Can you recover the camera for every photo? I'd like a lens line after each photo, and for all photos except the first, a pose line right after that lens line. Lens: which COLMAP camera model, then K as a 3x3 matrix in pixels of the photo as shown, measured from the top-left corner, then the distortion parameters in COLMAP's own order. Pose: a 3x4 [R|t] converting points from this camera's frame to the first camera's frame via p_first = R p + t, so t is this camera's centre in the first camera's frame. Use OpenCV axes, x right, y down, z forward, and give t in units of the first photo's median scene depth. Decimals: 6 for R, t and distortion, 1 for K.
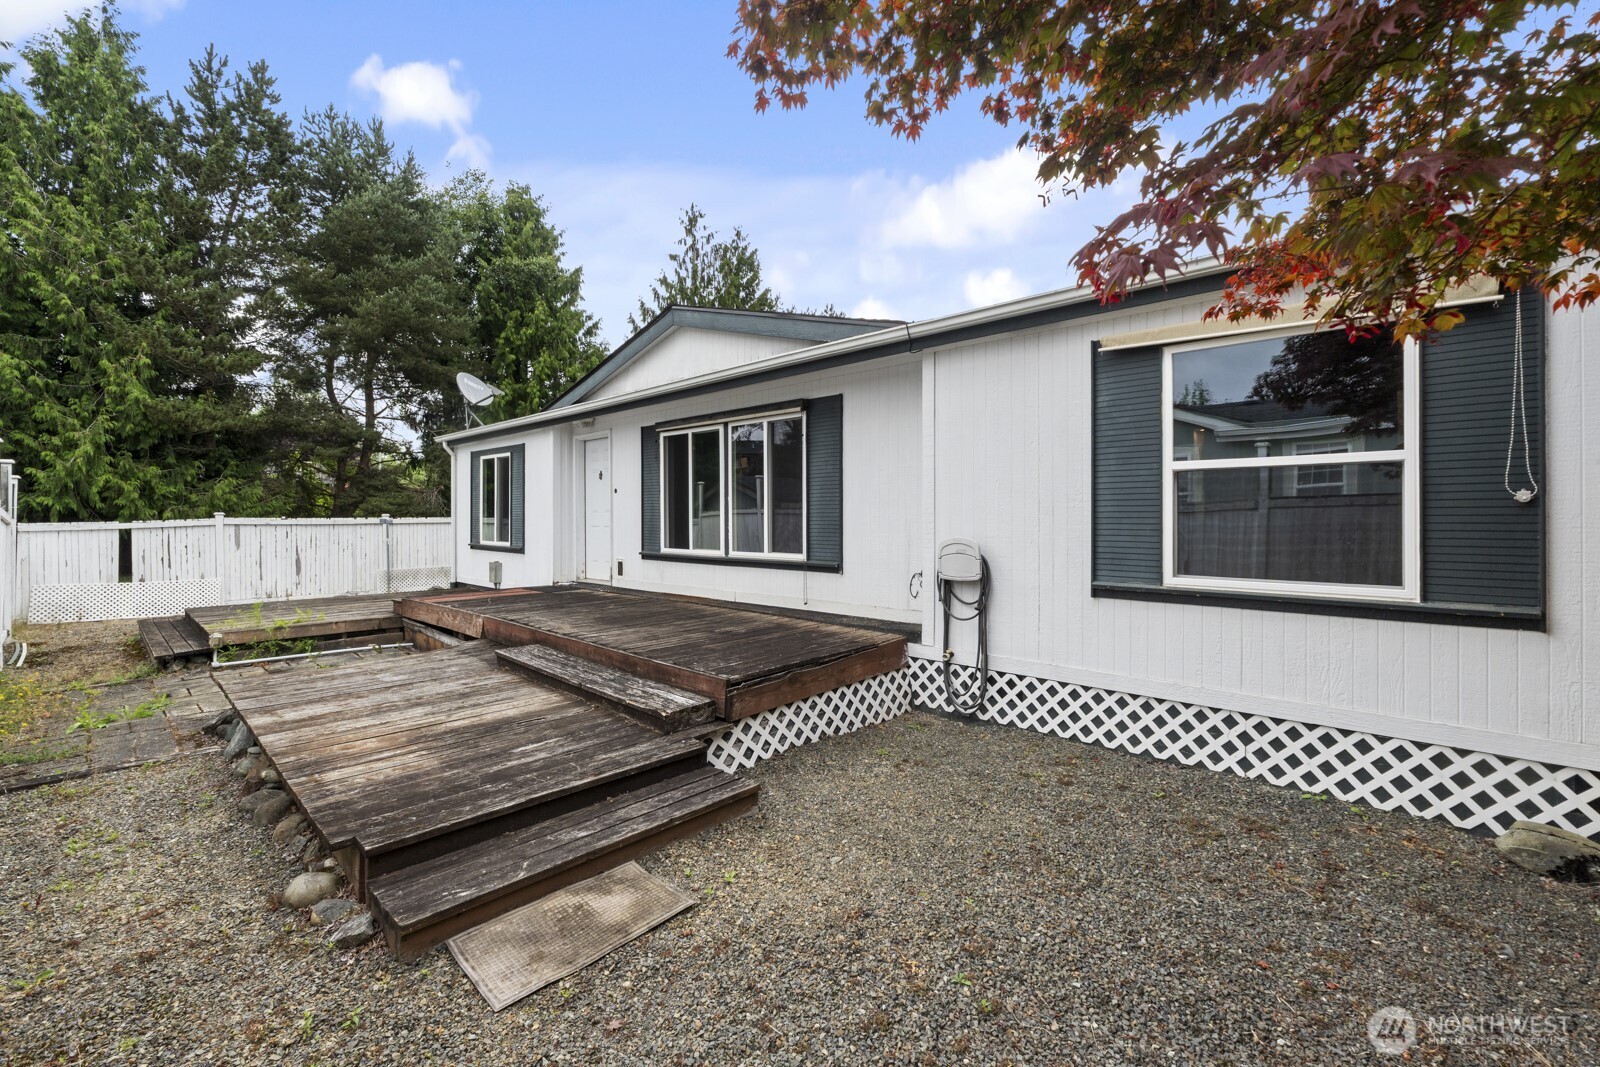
lens RADIAL K [[679.7, 0, 802.2], [0, 679.7, 517.9], [0, 0, 1]] dist [-0.001066, -0.000329]
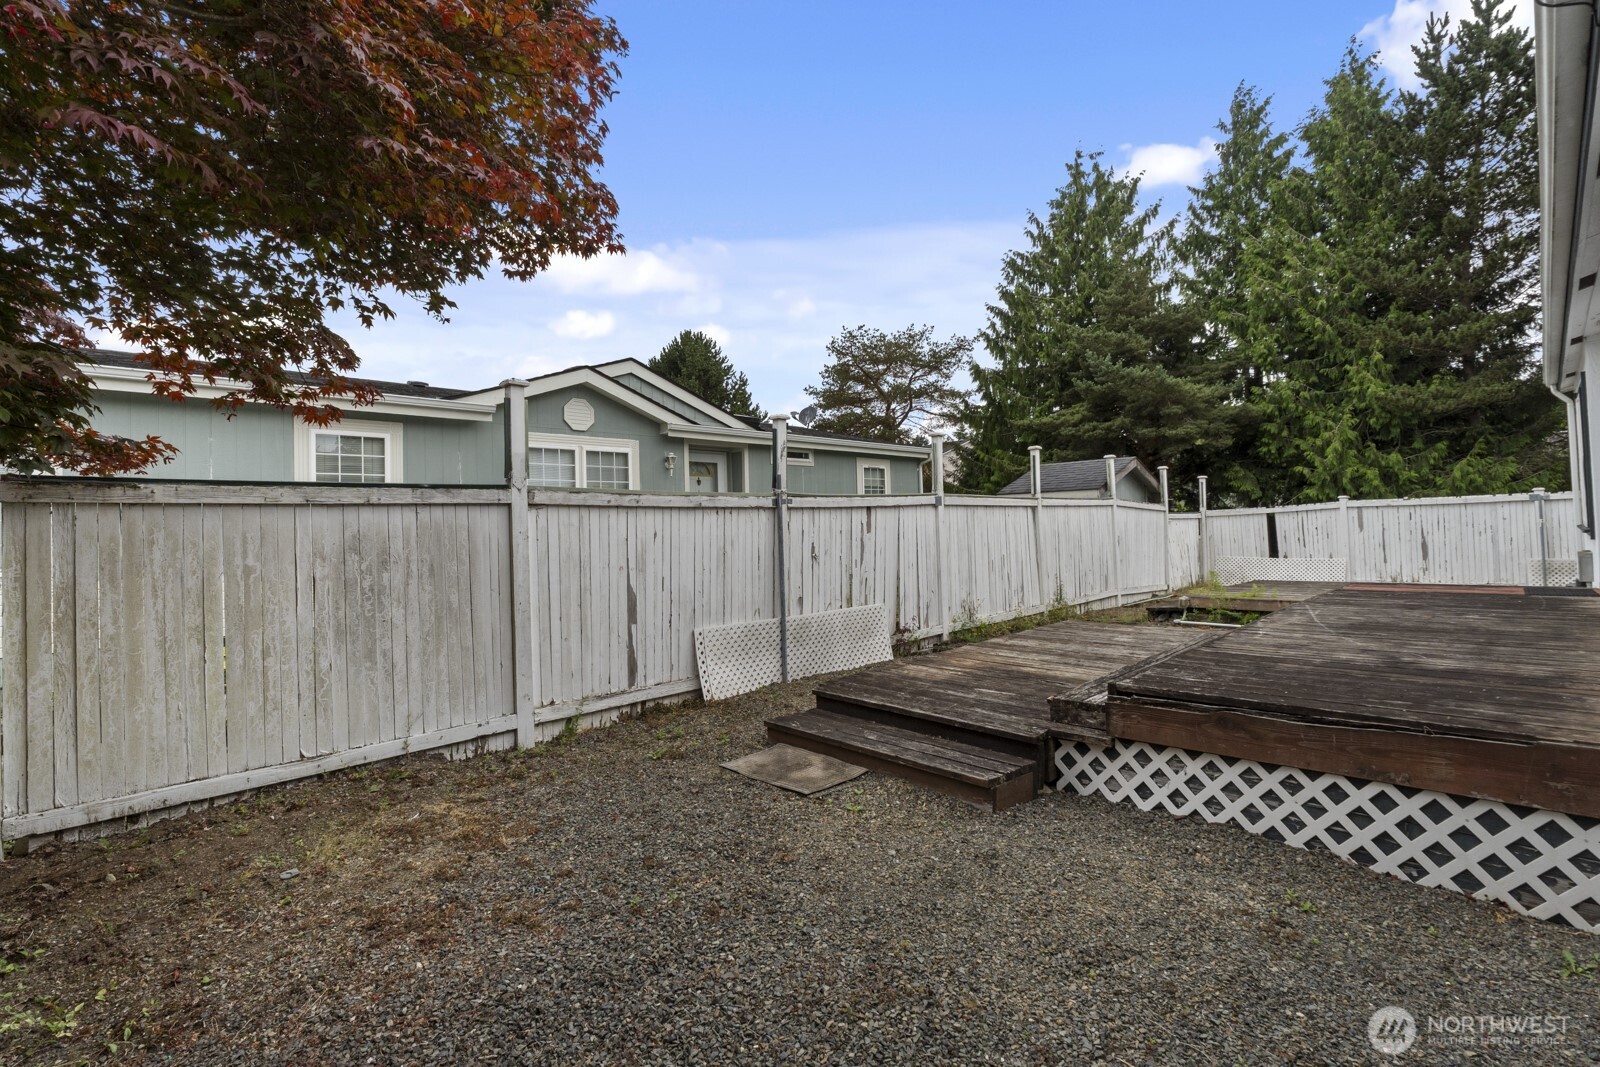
lens RADIAL K [[679.7, 0, 802.2], [0, 679.7, 517.9], [0, 0, 1]] dist [-0.001066, -0.000329]
pose [[-0.058728, -0.012822, -0.998192, 0.625370], [0.033179, 0.999340, -0.014789, 0.036619], [0.997722, -0.033988, -0.058264, 0.601917]]
